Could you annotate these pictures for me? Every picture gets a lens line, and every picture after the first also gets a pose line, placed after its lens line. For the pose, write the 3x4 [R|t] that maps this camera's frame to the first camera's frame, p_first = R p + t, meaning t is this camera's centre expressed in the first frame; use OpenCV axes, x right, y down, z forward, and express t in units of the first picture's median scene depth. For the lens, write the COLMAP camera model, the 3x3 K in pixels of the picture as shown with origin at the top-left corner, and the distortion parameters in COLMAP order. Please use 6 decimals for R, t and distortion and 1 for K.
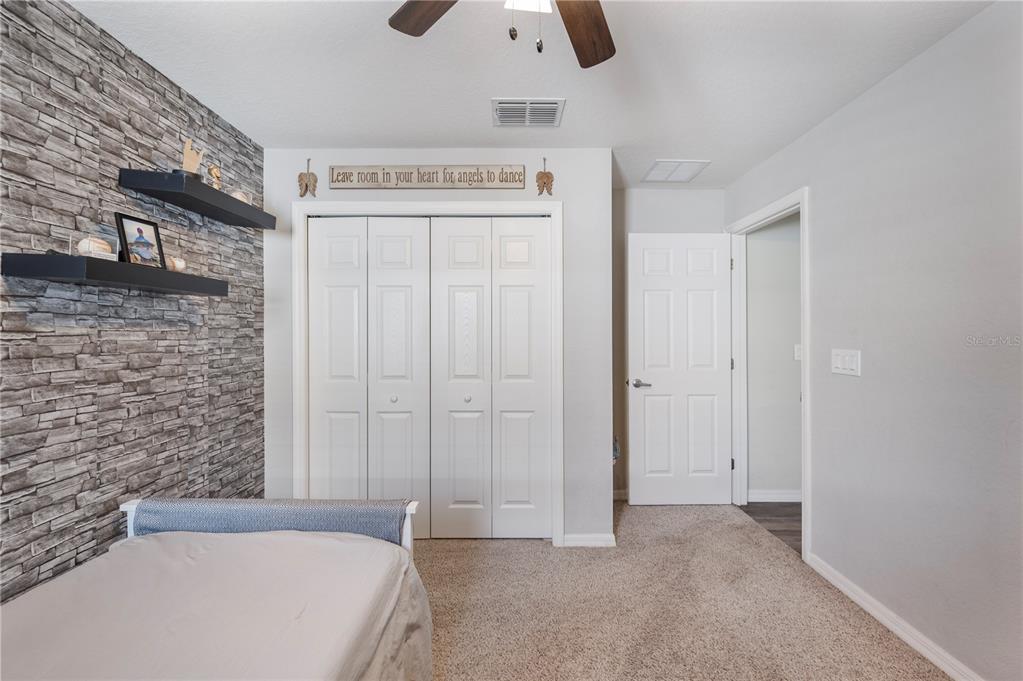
lens RADIAL K [[415.5, 0, 513.0], [0, 415.5, 336.0], [0, 0, 1]] dist [-0.001441, -0.000304]
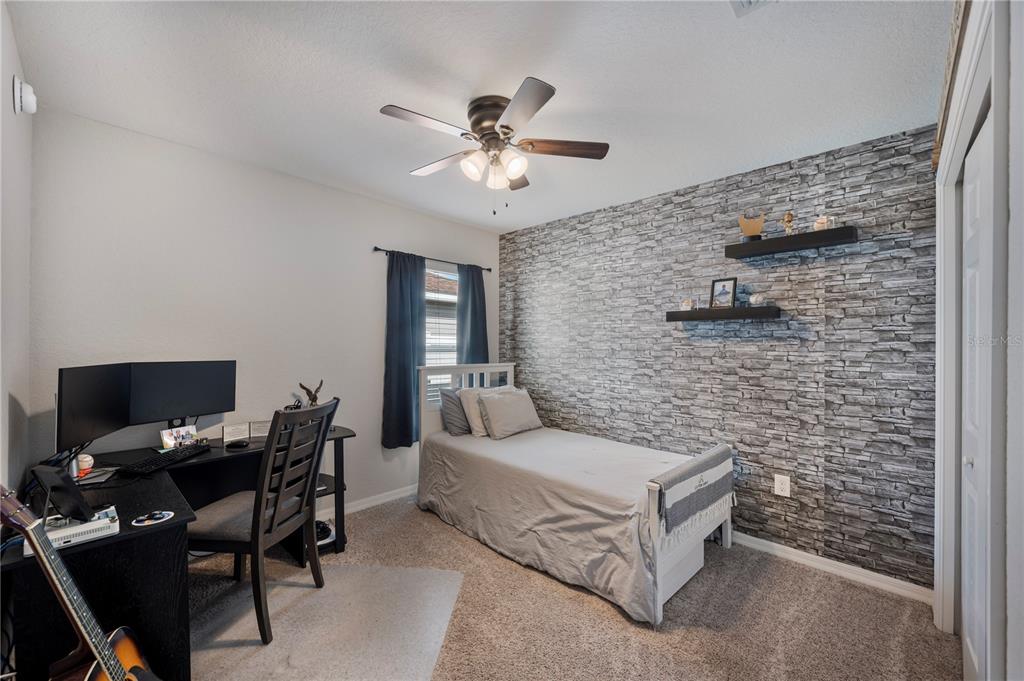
lens RADIAL K [[406.4, 0, 512.6], [0, 406.4, 341.8], [0, 0, 1]] dist [-0.003650, 0.000107]
pose [[-0.697489, 0.000686, -0.716595, 0.818602], [-0.003279, 0.999986, 0.004148, -0.026793], [0.716588, 0.005243, -0.697477, 1.395616]]
